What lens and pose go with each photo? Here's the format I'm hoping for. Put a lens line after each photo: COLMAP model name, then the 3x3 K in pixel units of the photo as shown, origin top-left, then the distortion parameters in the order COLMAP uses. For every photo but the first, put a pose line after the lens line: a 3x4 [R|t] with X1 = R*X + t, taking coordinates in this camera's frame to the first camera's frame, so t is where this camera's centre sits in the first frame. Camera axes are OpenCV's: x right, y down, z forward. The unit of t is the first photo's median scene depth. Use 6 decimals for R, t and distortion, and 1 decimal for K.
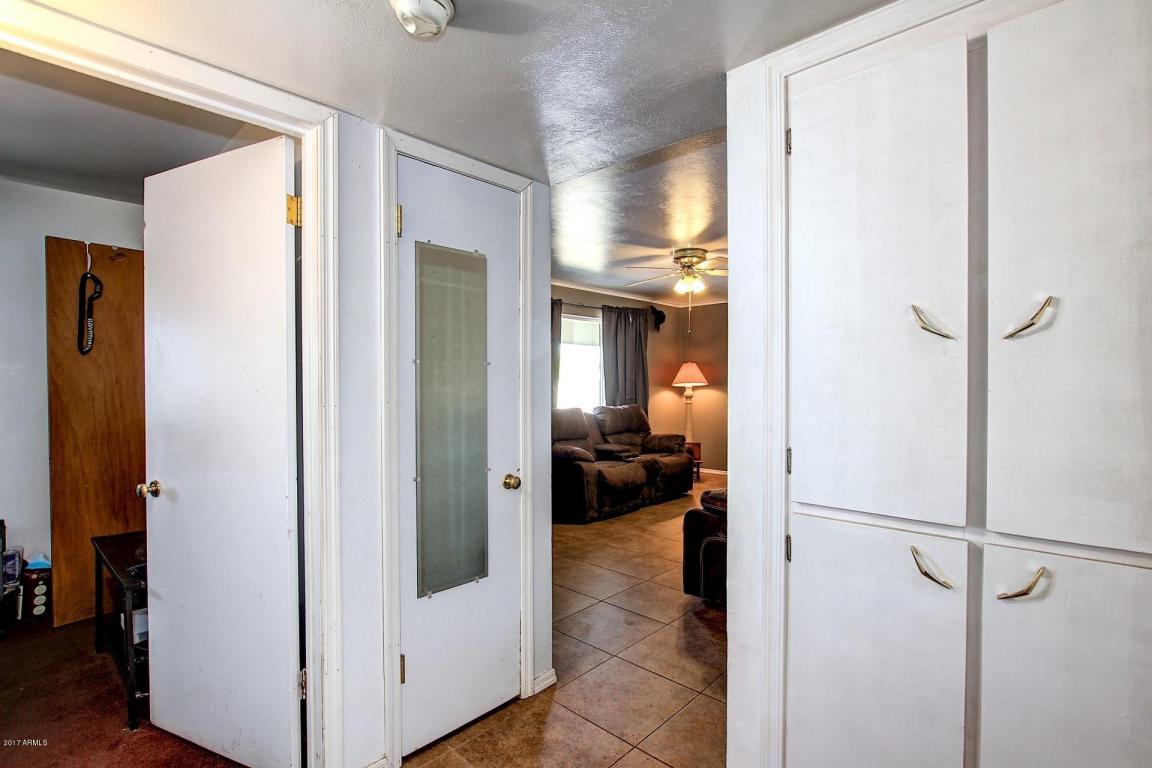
lens RADIAL K [[542.5, 0, 578.5], [0, 542.5, 383.3], [0, 0, 1]] dist [-0.016823, 0.000208]
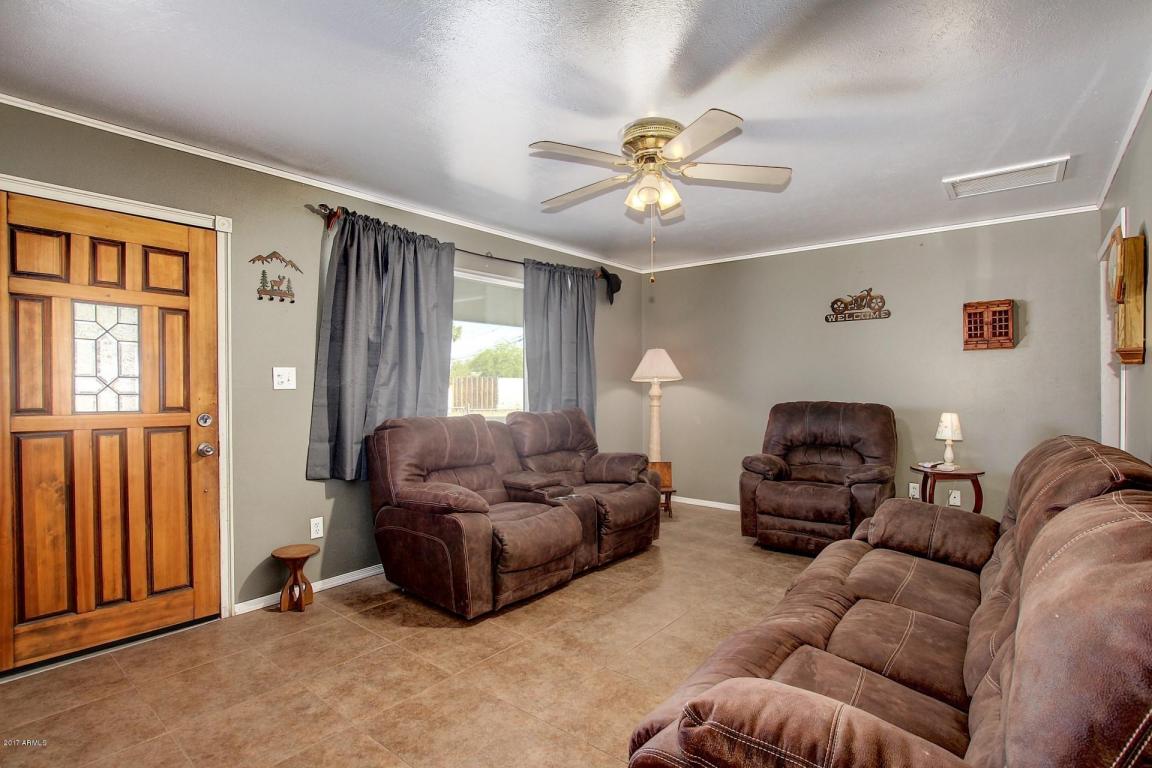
lens RADIAL K [[558.1, 0, 571.9], [0, 558.1, 386.8], [0, 0, 1]] dist [-0.020709, 0.000223]
pose [[0.998823, -0.001329, 0.048490, 0.073809], [0.000836, 0.999948, 0.010183, 0.005873], [-0.048501, -0.010130, 0.998772, 0.339392]]
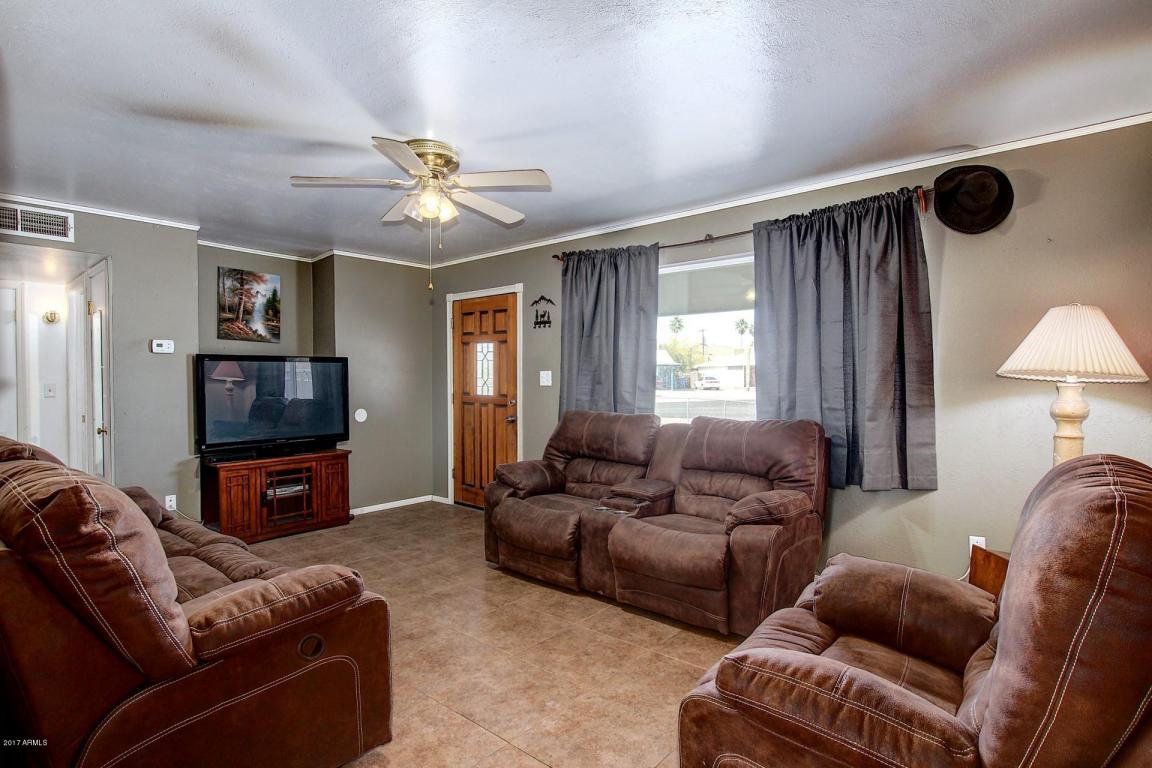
lens RADIAL K [[579.0, 0, 565.6], [0, 579.0, 390.1], [0, 0, 1]] dist [-0.019581, 0.000735]
pose [[0.036228, 0.020749, -0.999128, 0.638247], [0.004672, 0.999770, 0.020932, 0.002555], [0.999333, -0.005426, 0.036123, 0.860819]]
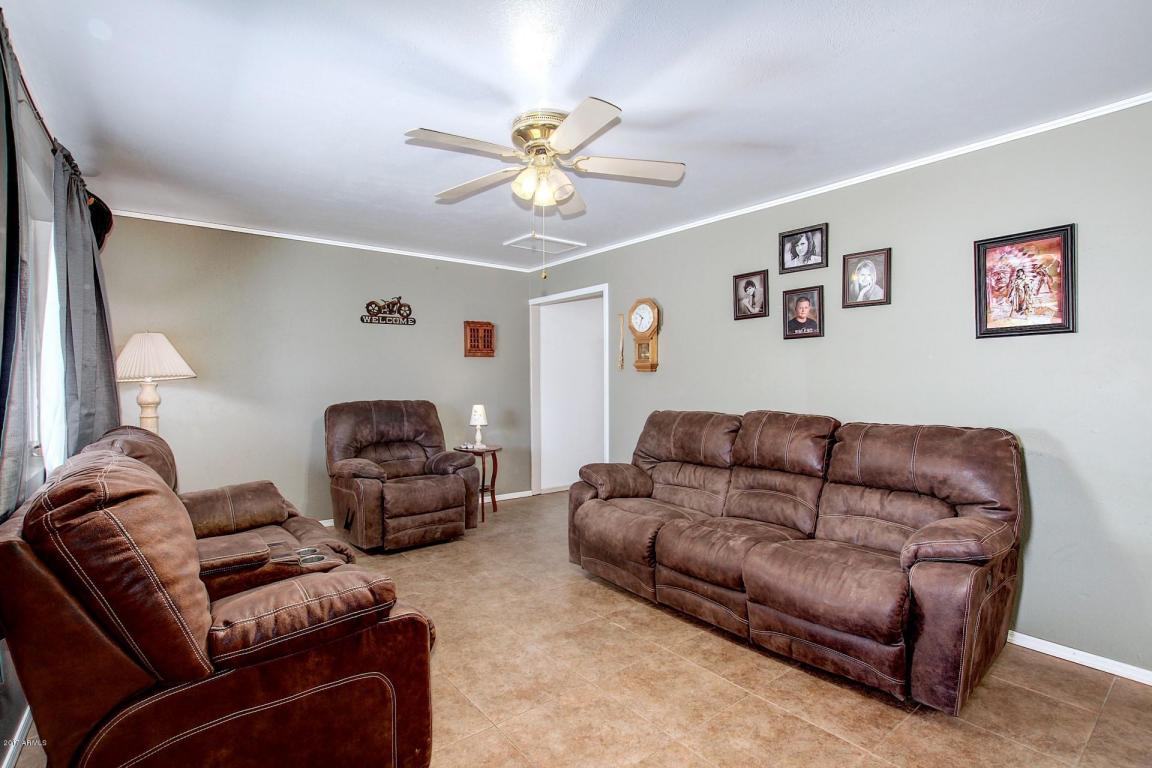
lens RADIAL K [[542.5, 0, 565.0], [0, 542.5, 390.0], [0, 0, 1]] dist [-0.016823, 0.000208]
pose [[0.177247, -0.019542, 0.983972, -0.239571], [-0.001043, 0.999799, 0.020044, 0.003919], [-0.984166, -0.004579, 0.177191, 0.679853]]
